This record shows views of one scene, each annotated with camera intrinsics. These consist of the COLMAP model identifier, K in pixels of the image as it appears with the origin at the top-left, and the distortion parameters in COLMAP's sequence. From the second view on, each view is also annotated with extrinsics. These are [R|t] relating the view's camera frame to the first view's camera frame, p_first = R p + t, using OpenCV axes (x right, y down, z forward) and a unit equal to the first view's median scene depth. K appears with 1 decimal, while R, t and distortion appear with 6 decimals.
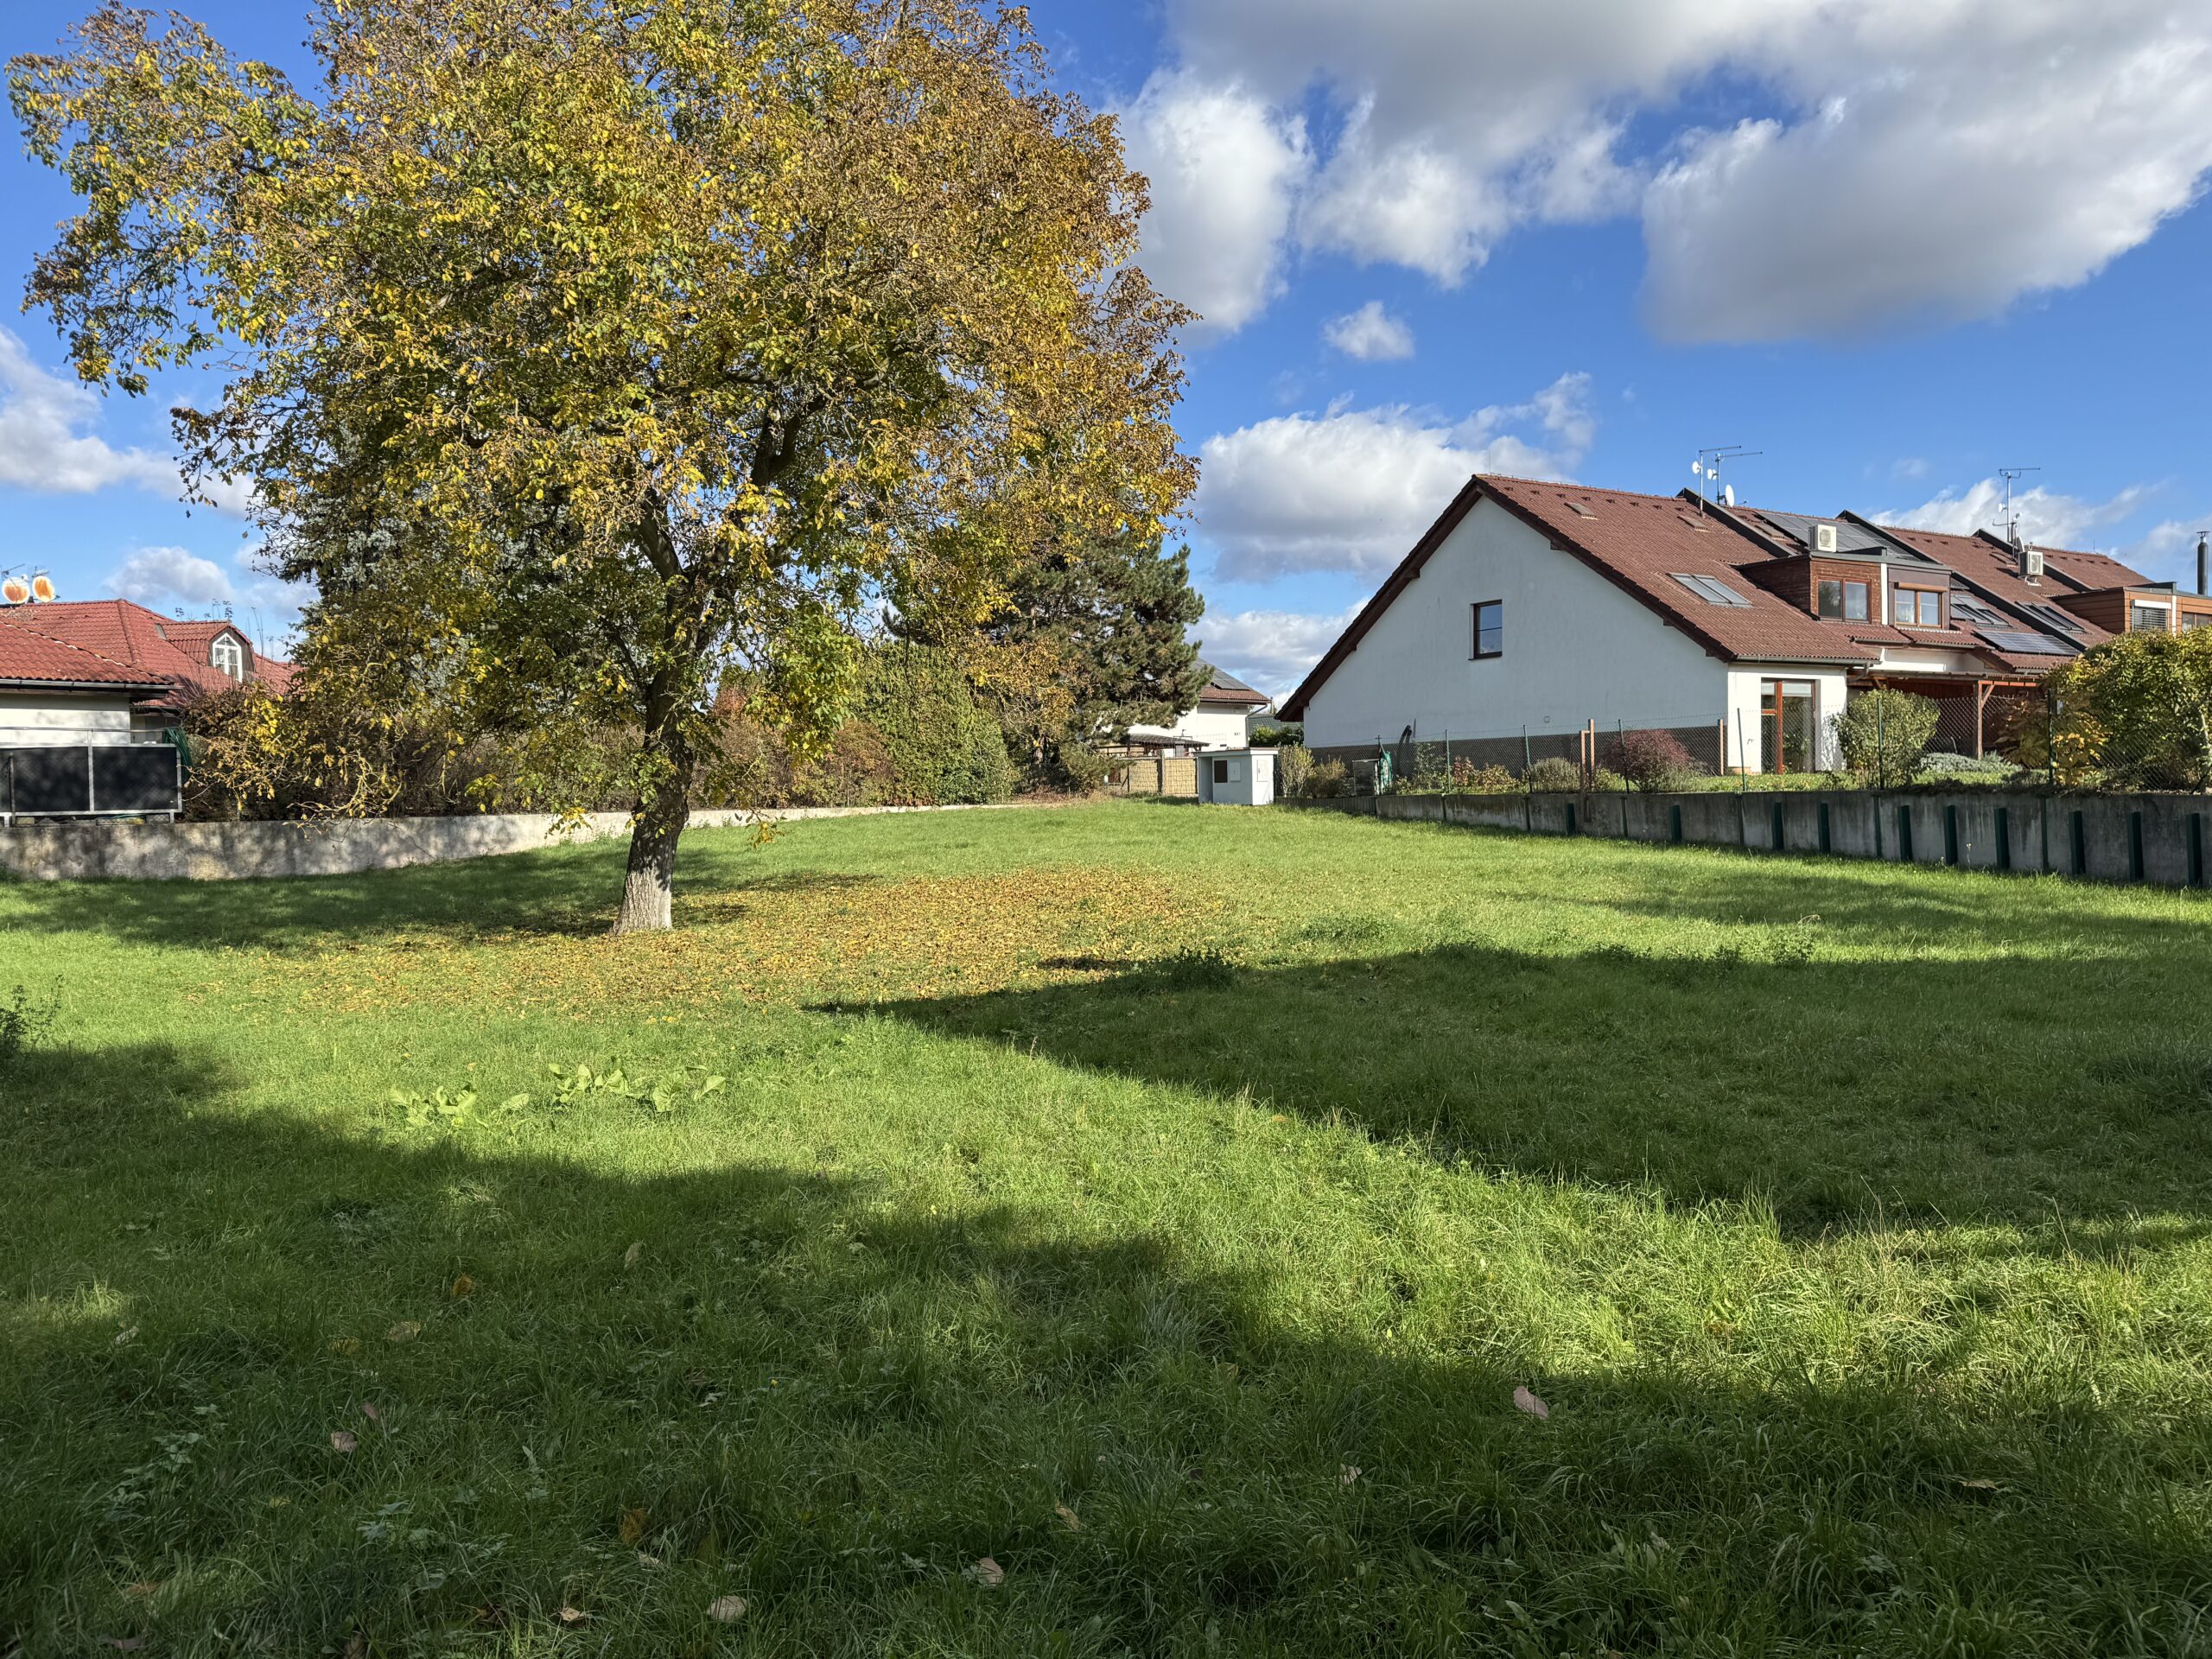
lens RADIAL K [[1522.6, 0, 1106.0], [0, 1522.6, 829.5], [0, 0, 1]] dist [0.142898, -0.217830]
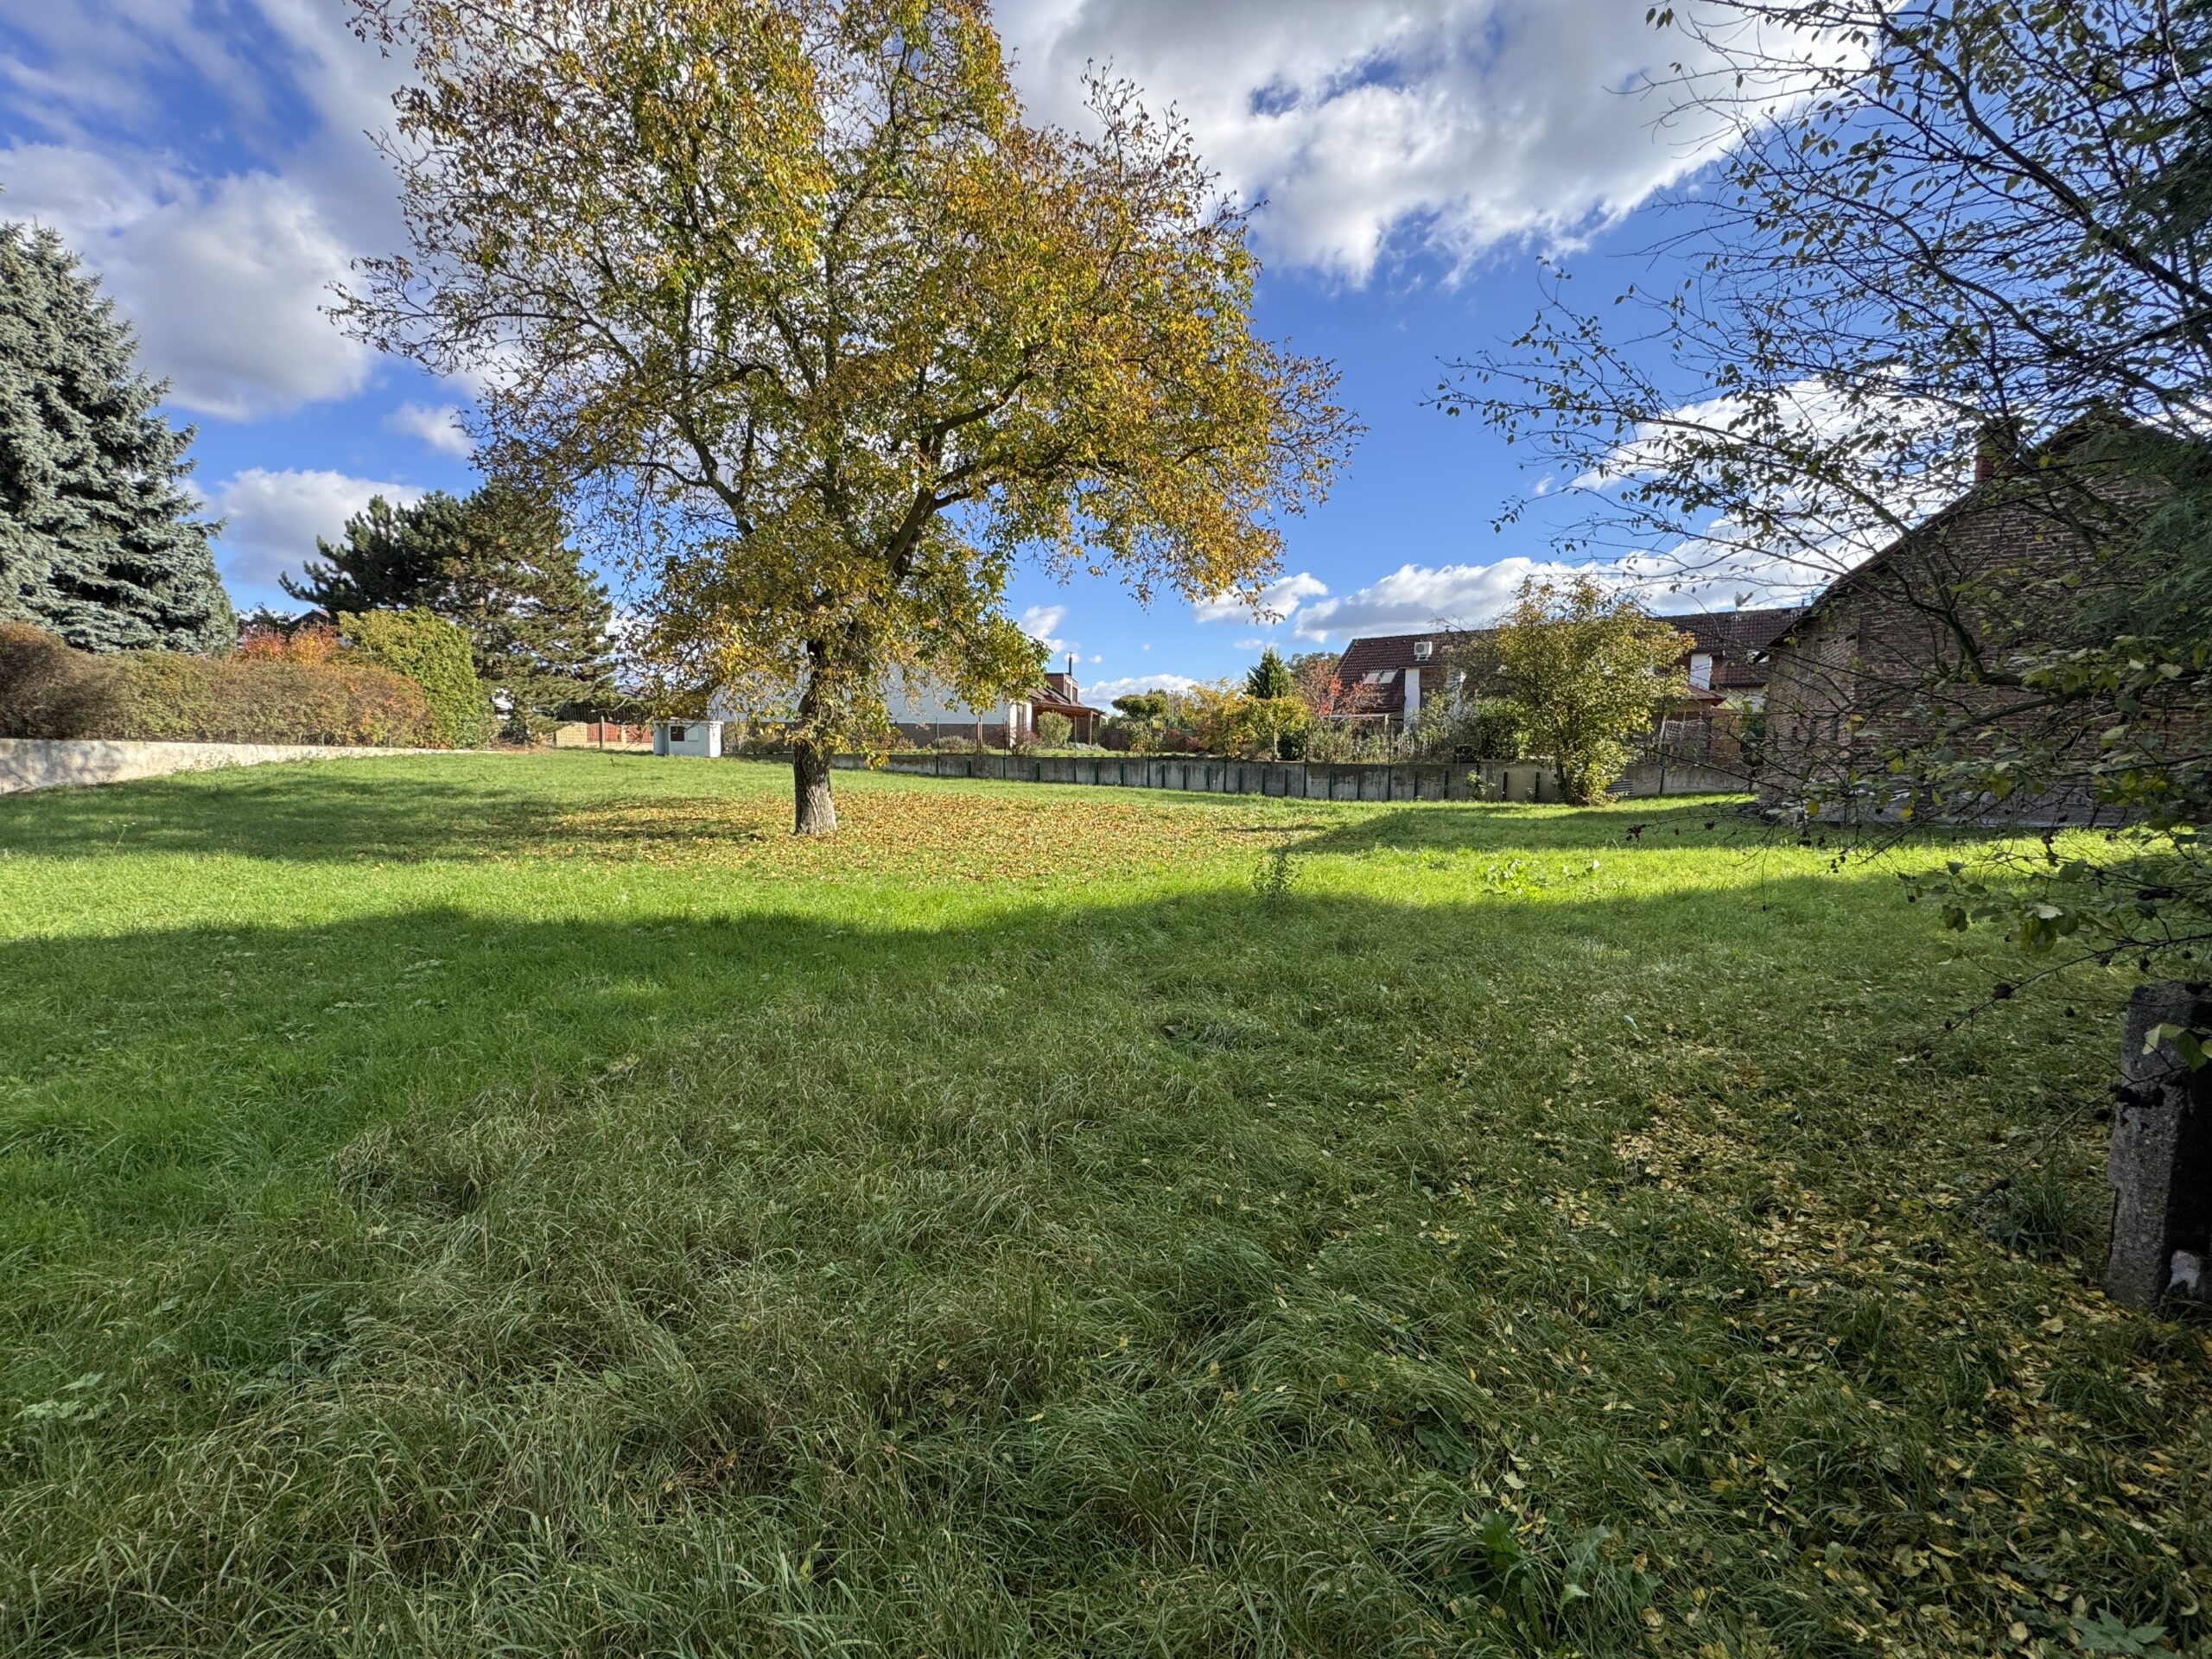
lens RADIAL K [[879.4, 0, 1104.5], [0, 879.4, 822.4], [0, 0, 1]] dist [-0.001033, -0.000032]
pose [[0.641110, -0.024823, 0.767047, -0.392308], [-0.006839, 0.999252, 0.038054, 0.015352], [-0.767418, -0.029642, 0.640461, 0.174173]]
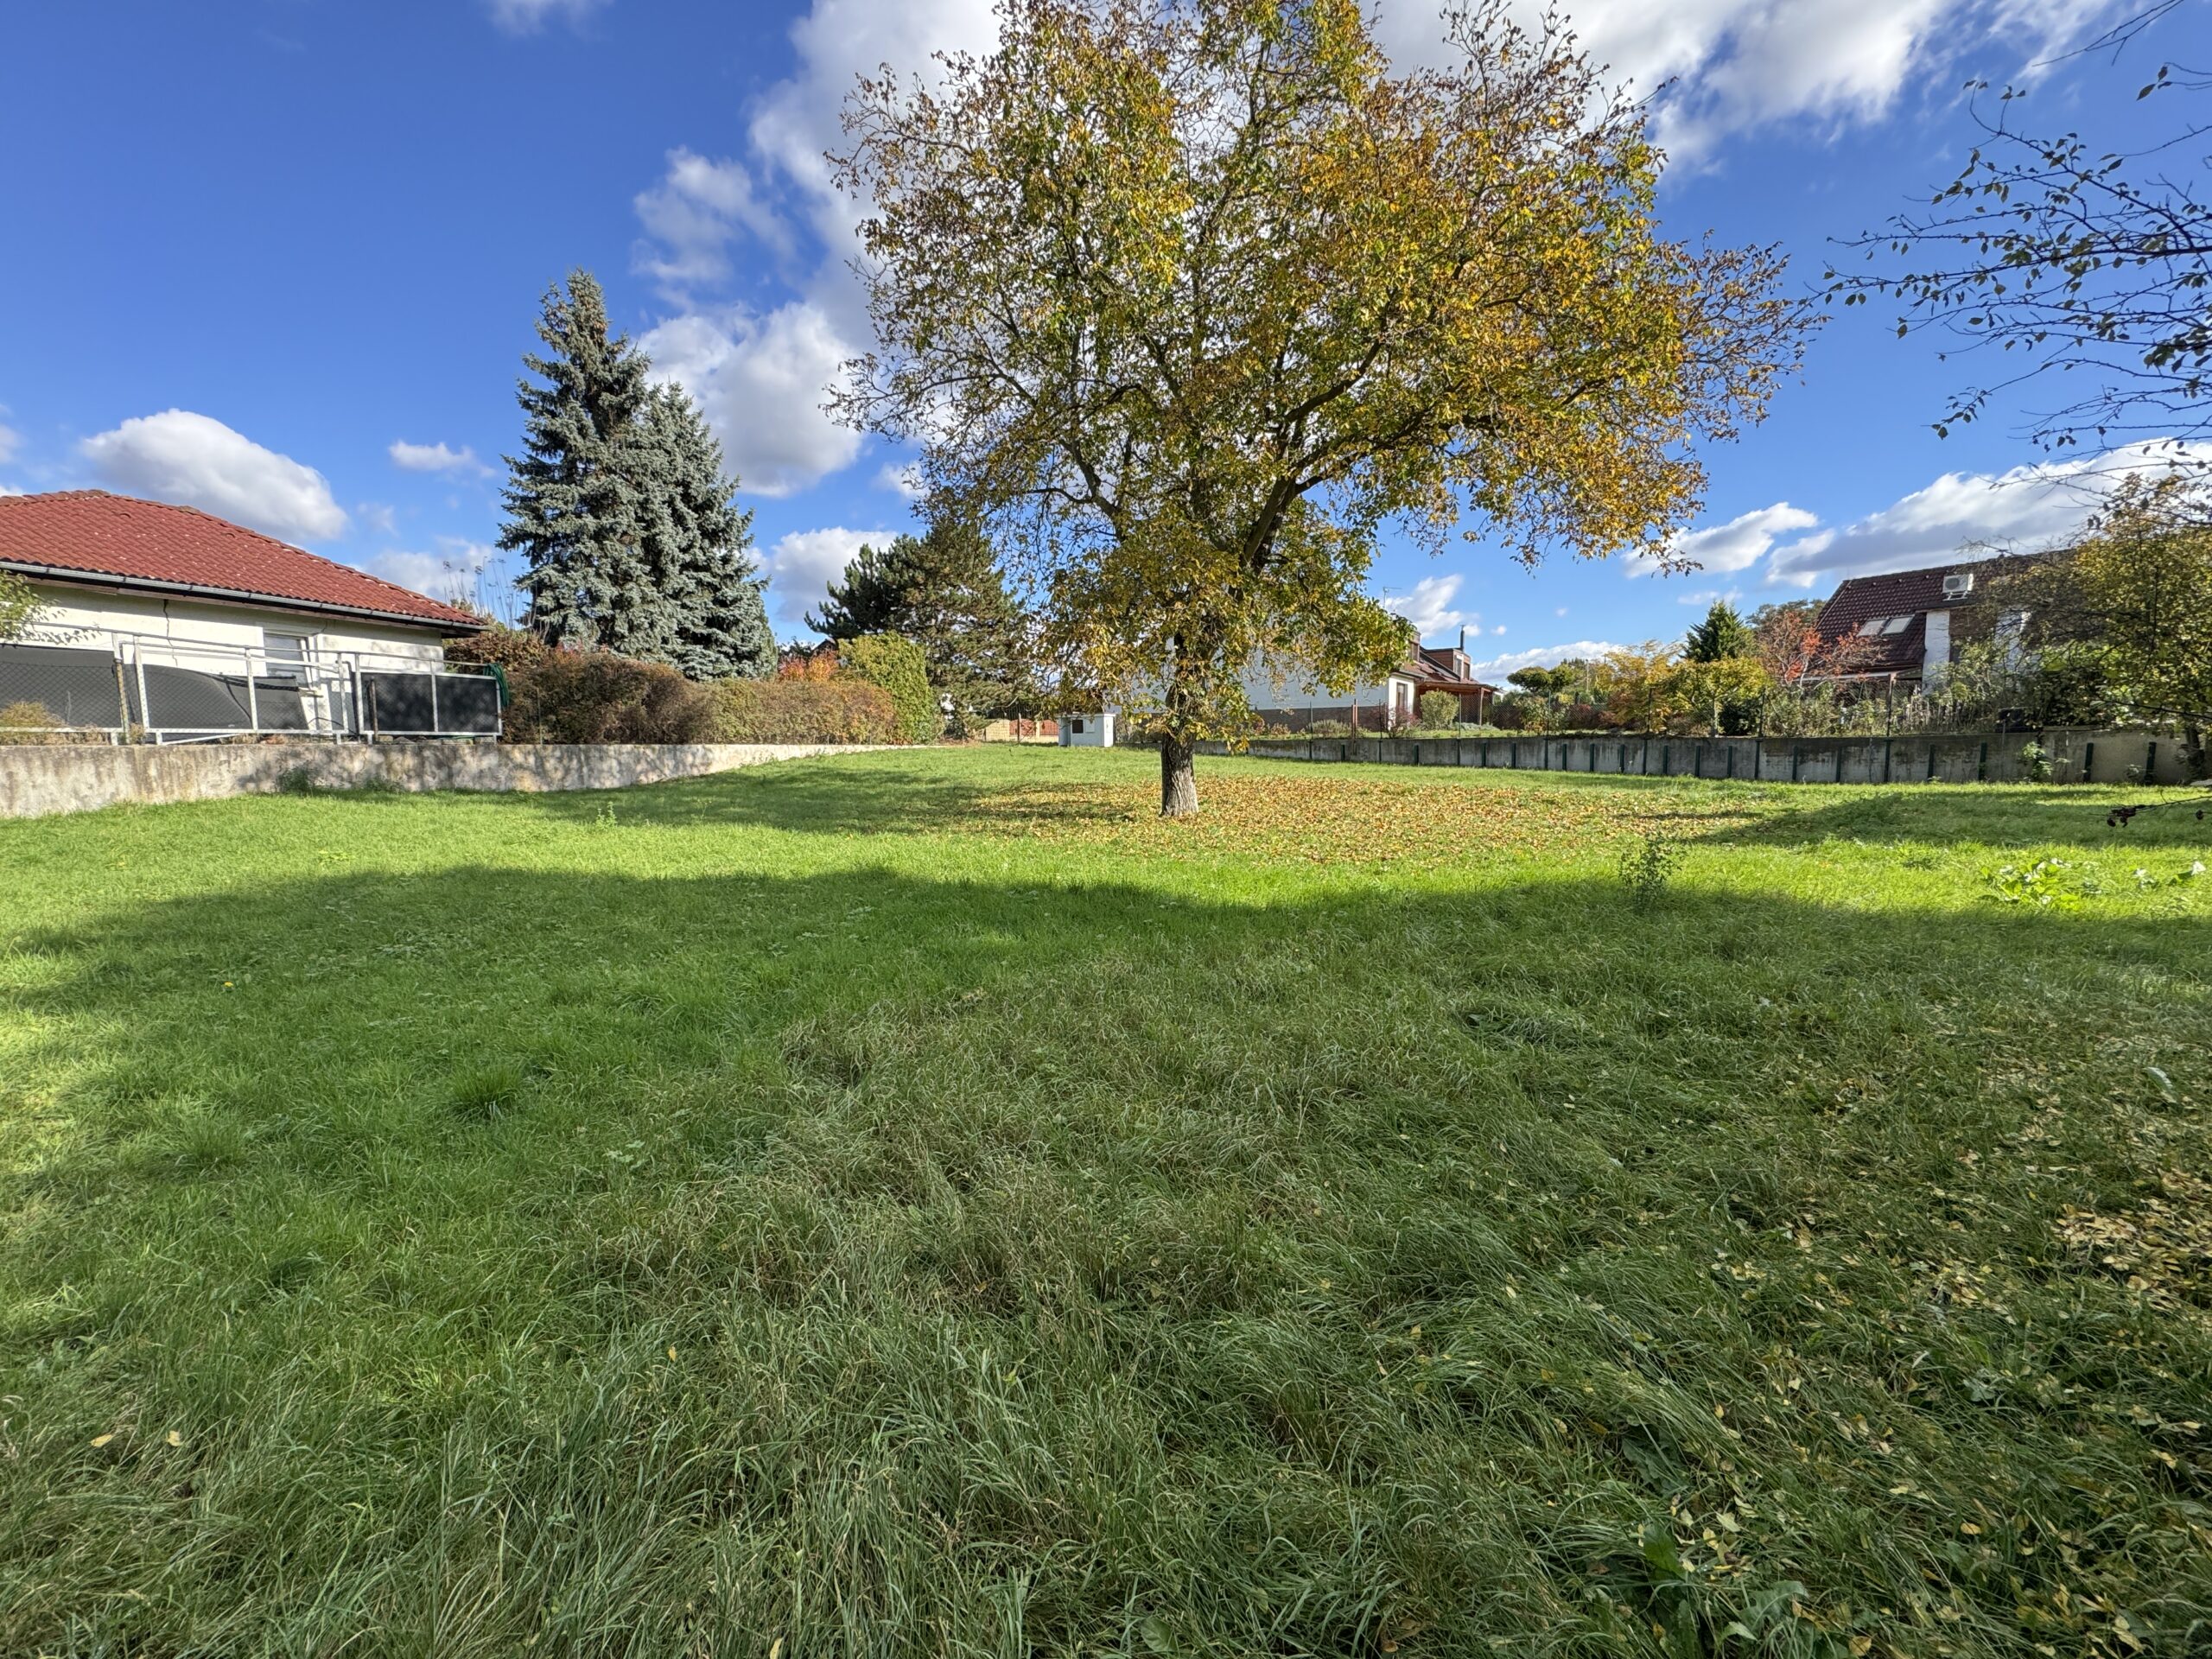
lens RADIAL K [[879.4, 0, 1104.5], [0, 879.4, 822.4], [0, 0, 1]] dist [-0.001033, -0.000032]
pose [[0.902987, -0.026196, 0.428868, -0.386317], [0.002755, 0.998472, 0.055187, 0.016206], [-0.429659, -0.048652, 0.901680, 0.159643]]
